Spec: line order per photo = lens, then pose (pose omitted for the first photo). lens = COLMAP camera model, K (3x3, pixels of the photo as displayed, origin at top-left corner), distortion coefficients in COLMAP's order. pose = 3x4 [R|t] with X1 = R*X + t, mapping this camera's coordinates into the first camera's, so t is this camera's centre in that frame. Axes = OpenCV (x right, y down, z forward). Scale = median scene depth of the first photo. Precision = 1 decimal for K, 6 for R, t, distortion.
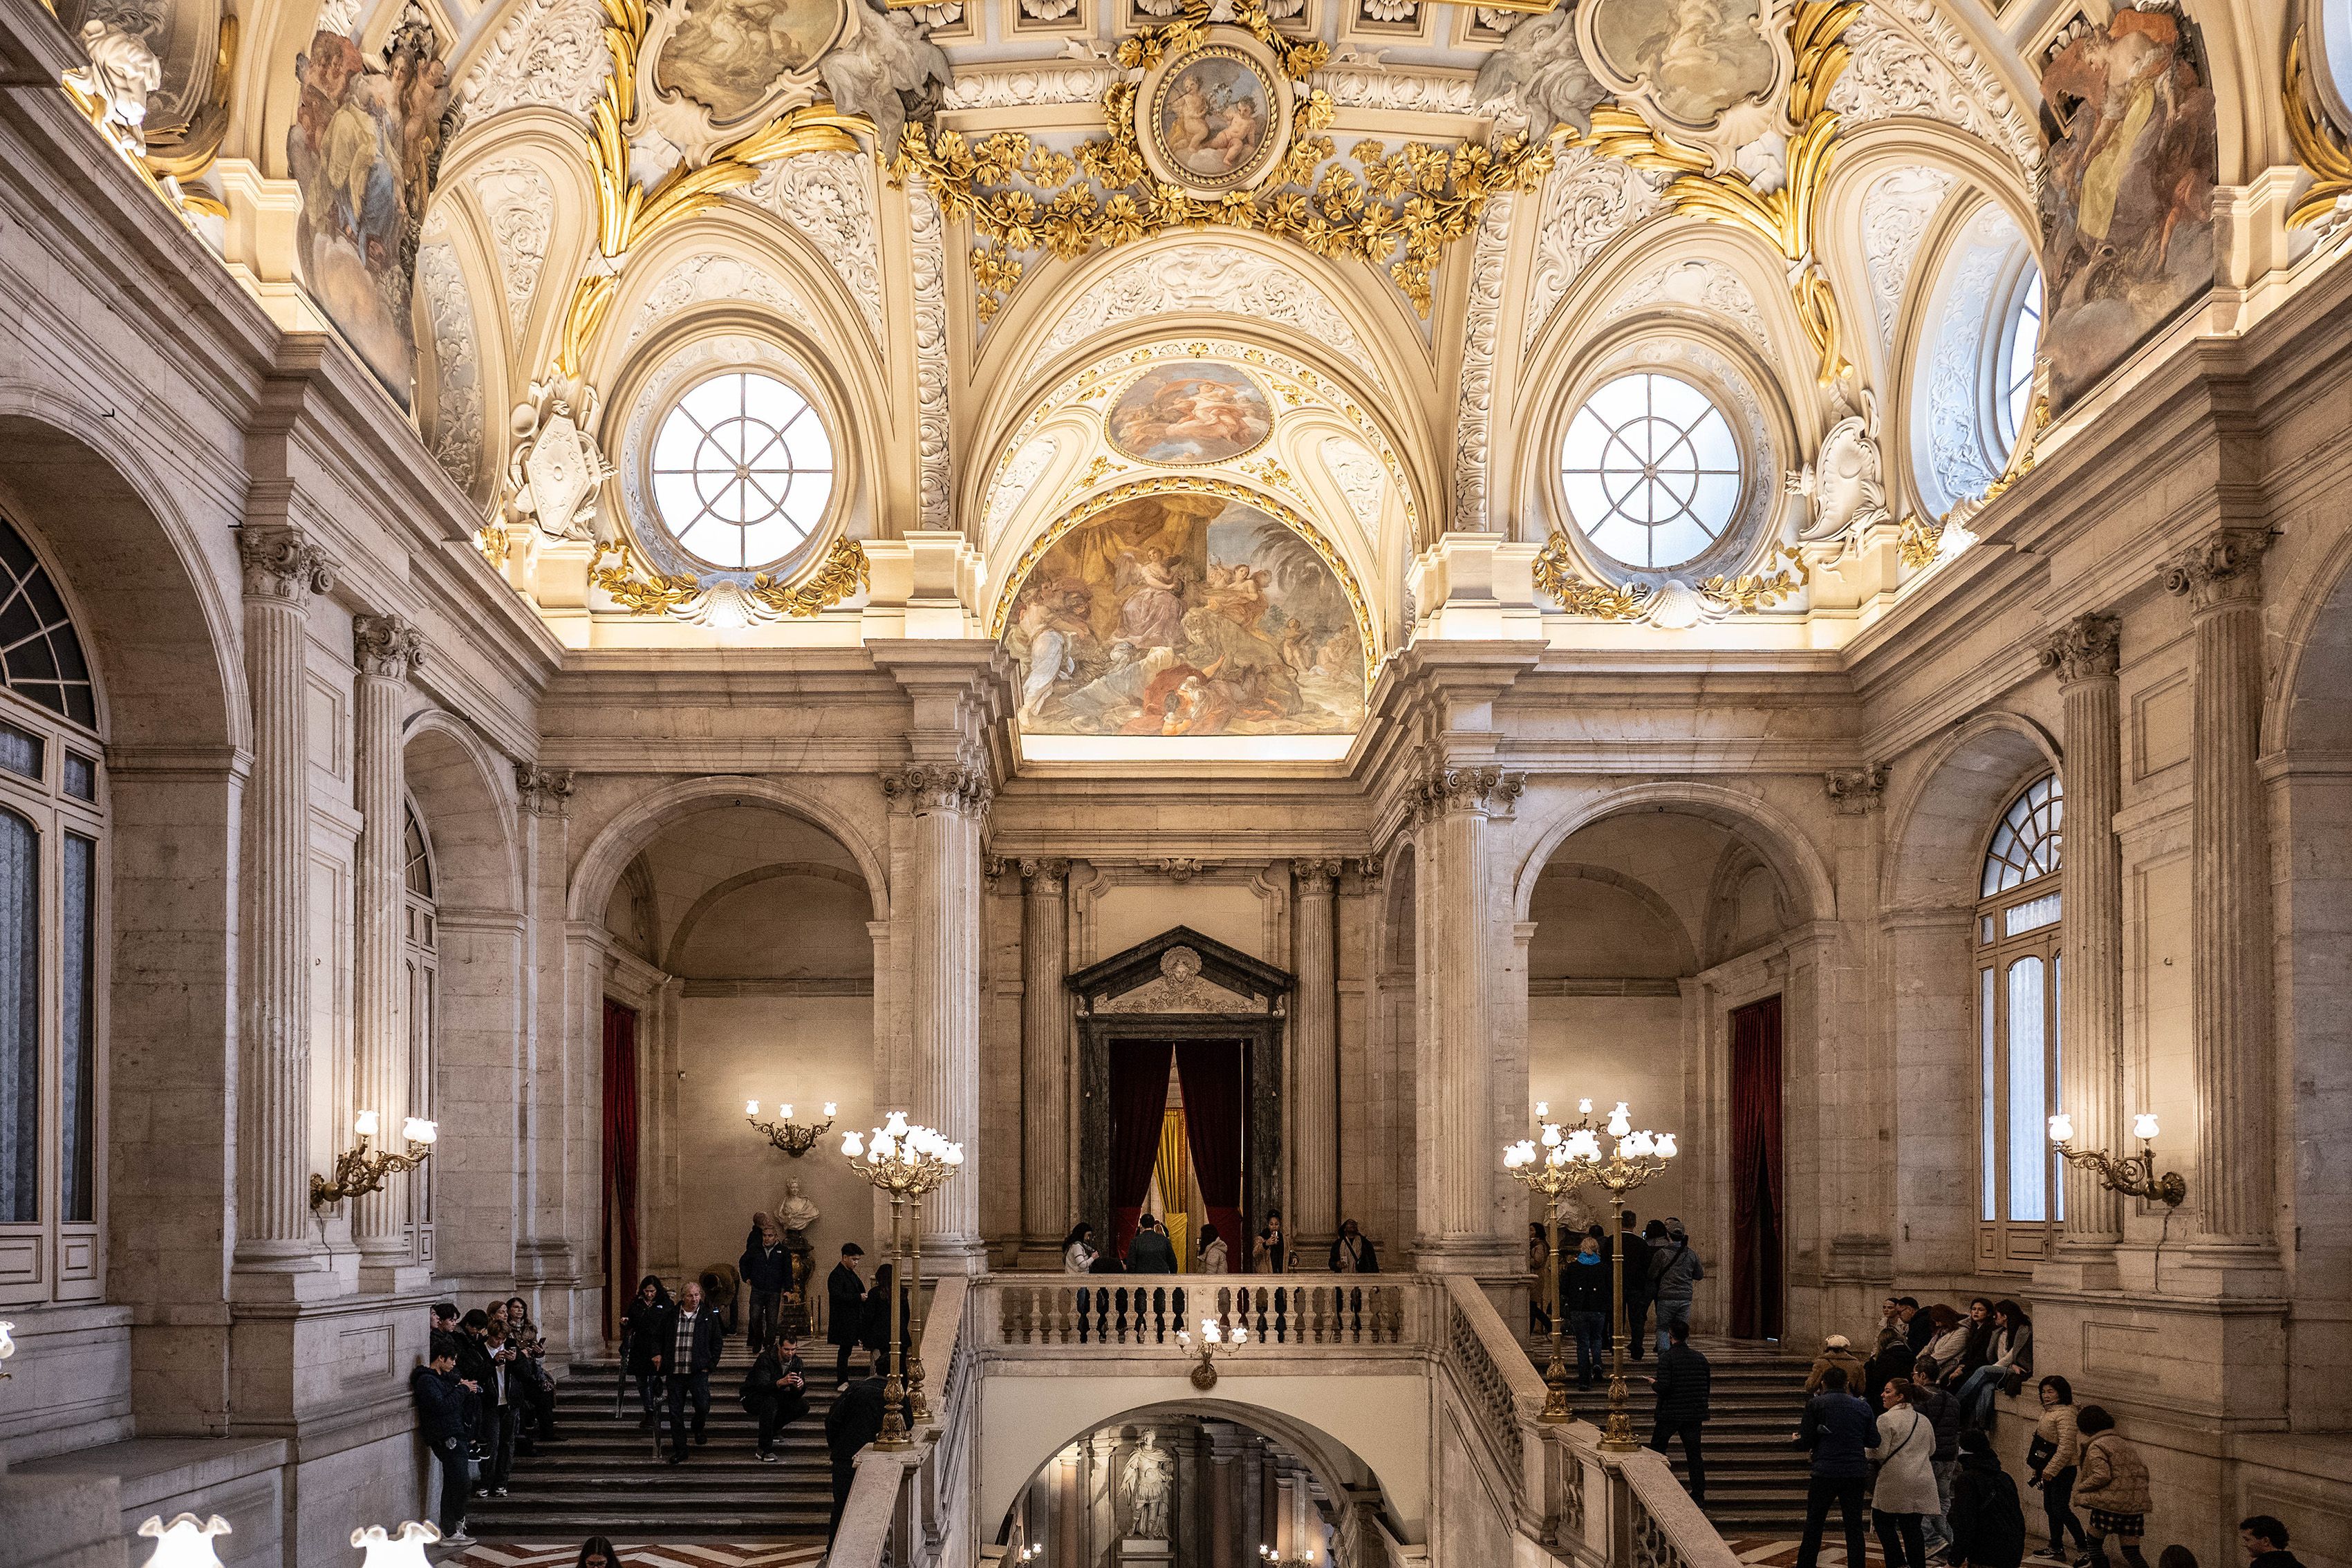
lens RADIAL K [[1610.6, 0, 1104.0], [0, 1610.6, 1201.9], [0, 0, 1]] dist [-0.003696, 0.001226]
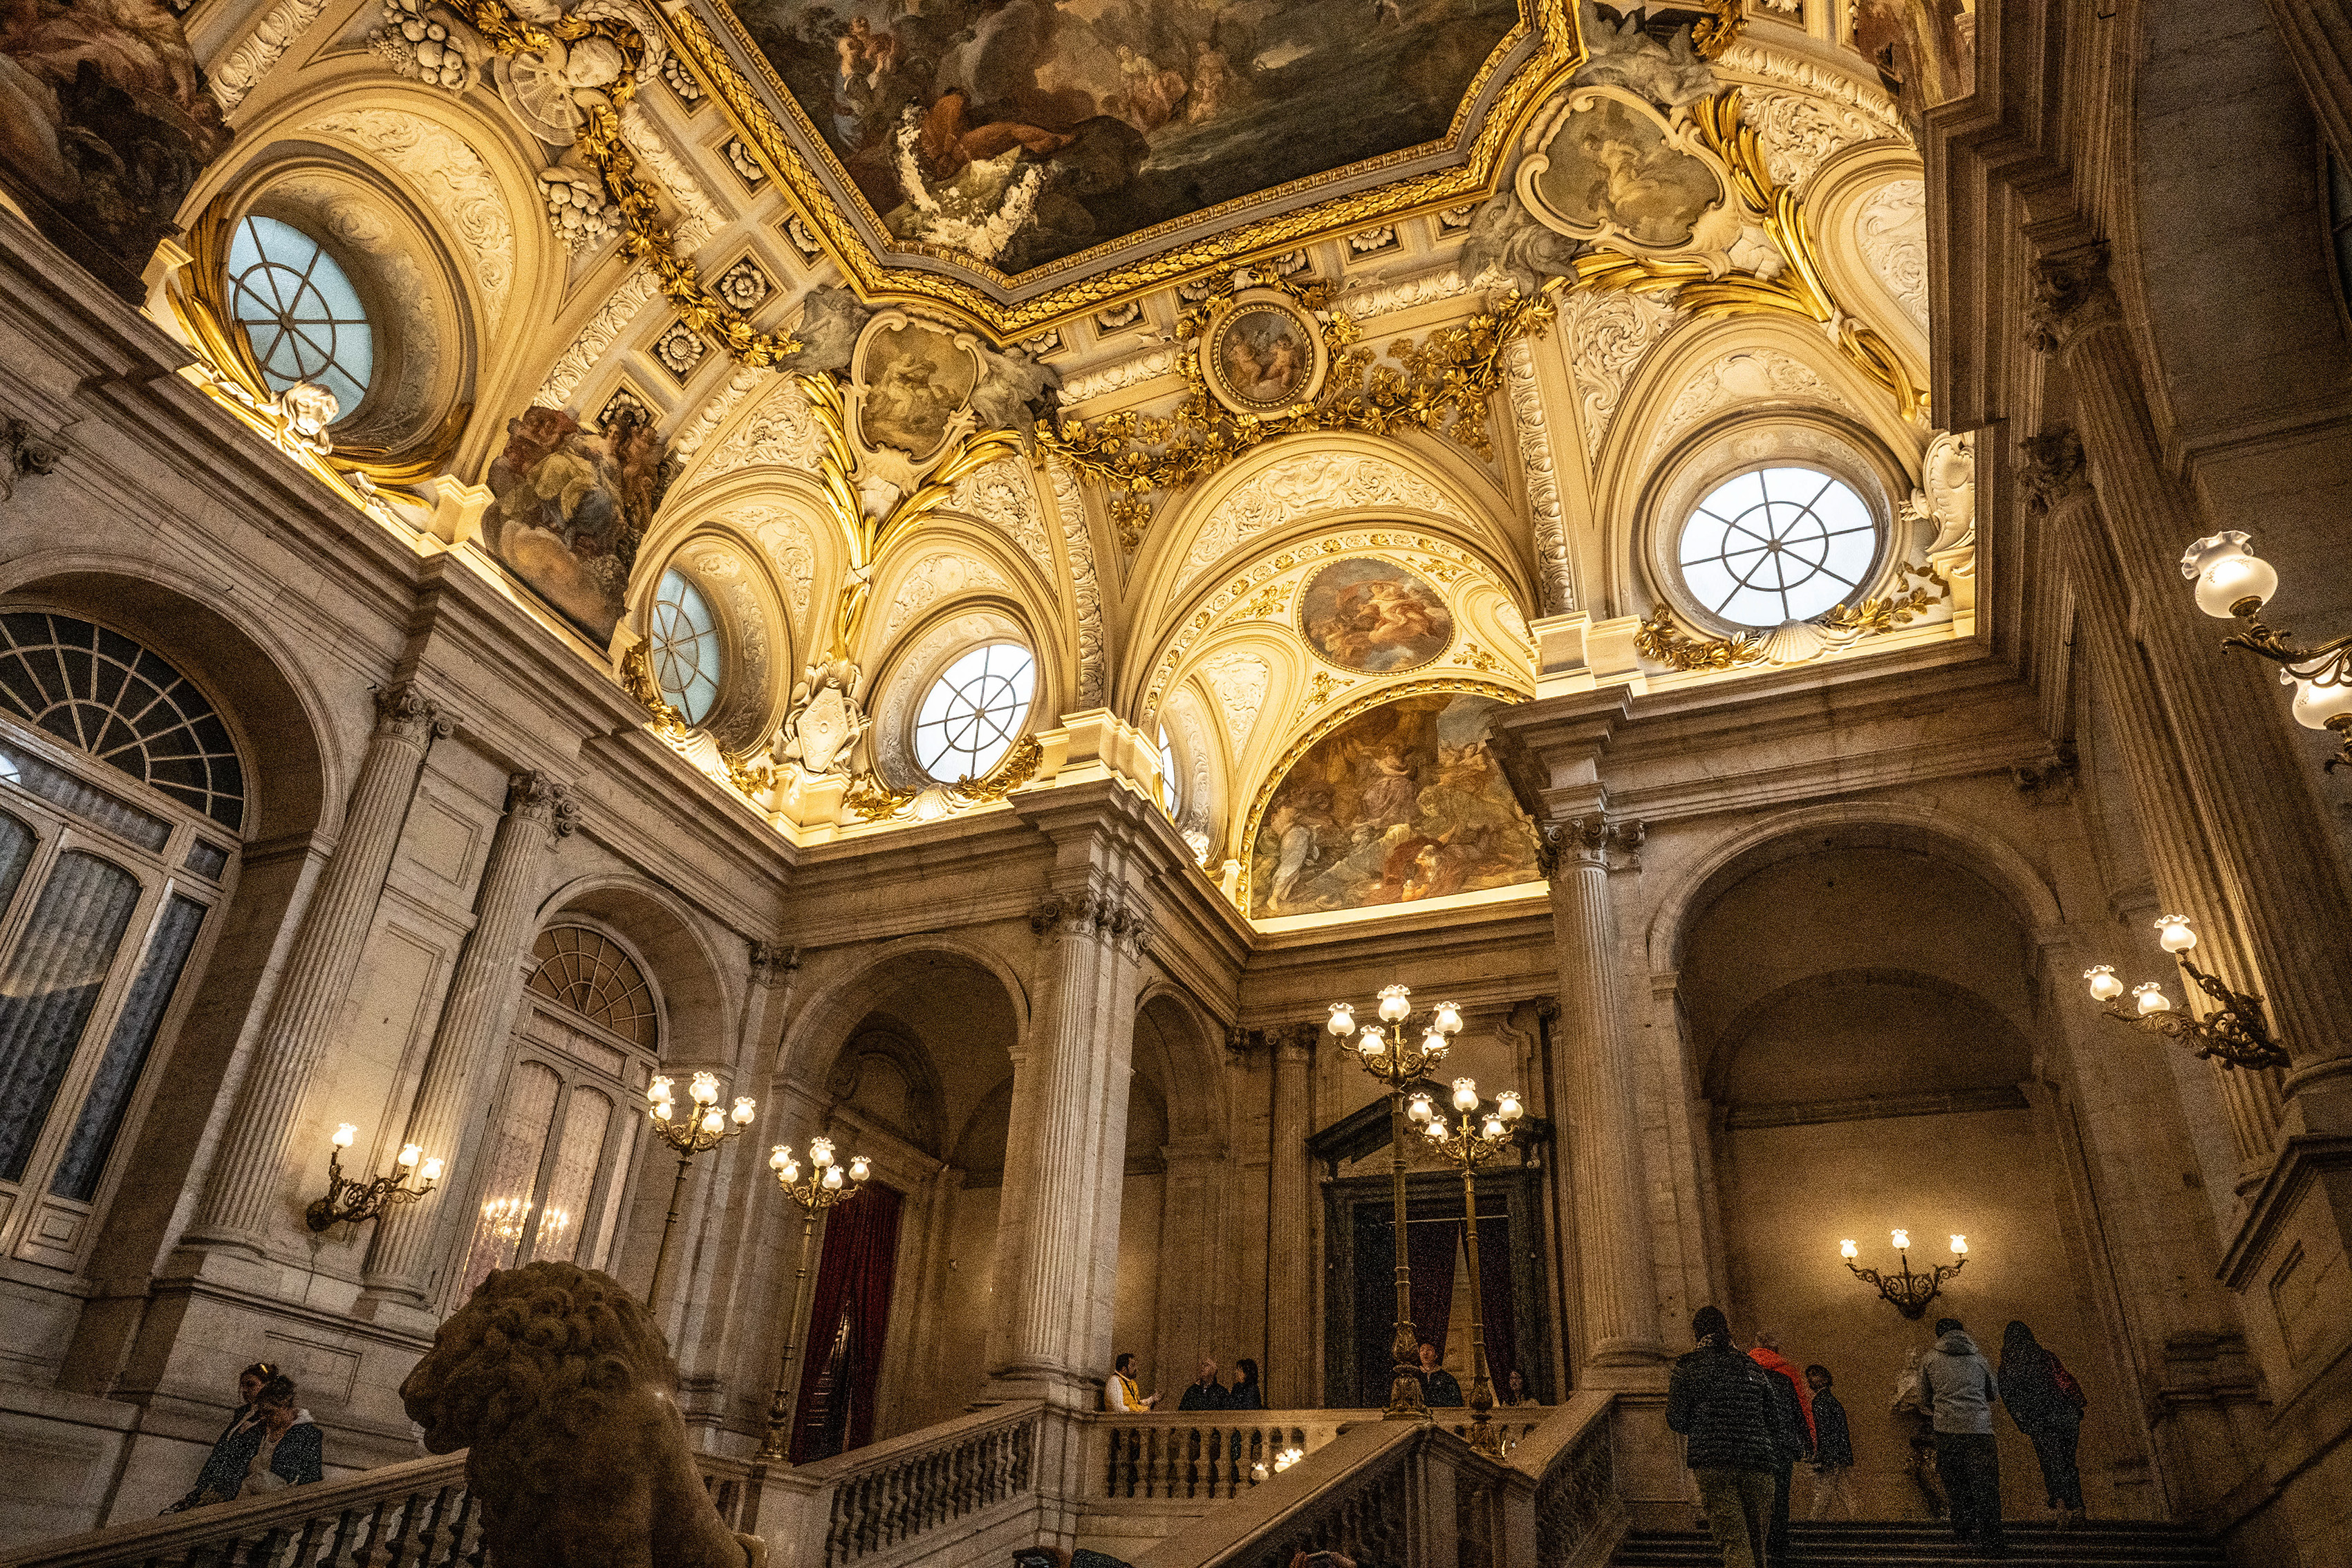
lens RADIAL K [[1528.1, 0, 1203.8], [0, 1528.1, 820.2], [0, 0, 1]] dist [-0.004492, -0.000791]
pose [[0.914320, -0.156226, -0.373648, 0.358645], [-0.047893, 0.874420, -0.482799, 0.167482], [0.402151, 0.459328, 0.792018, 0.206097]]
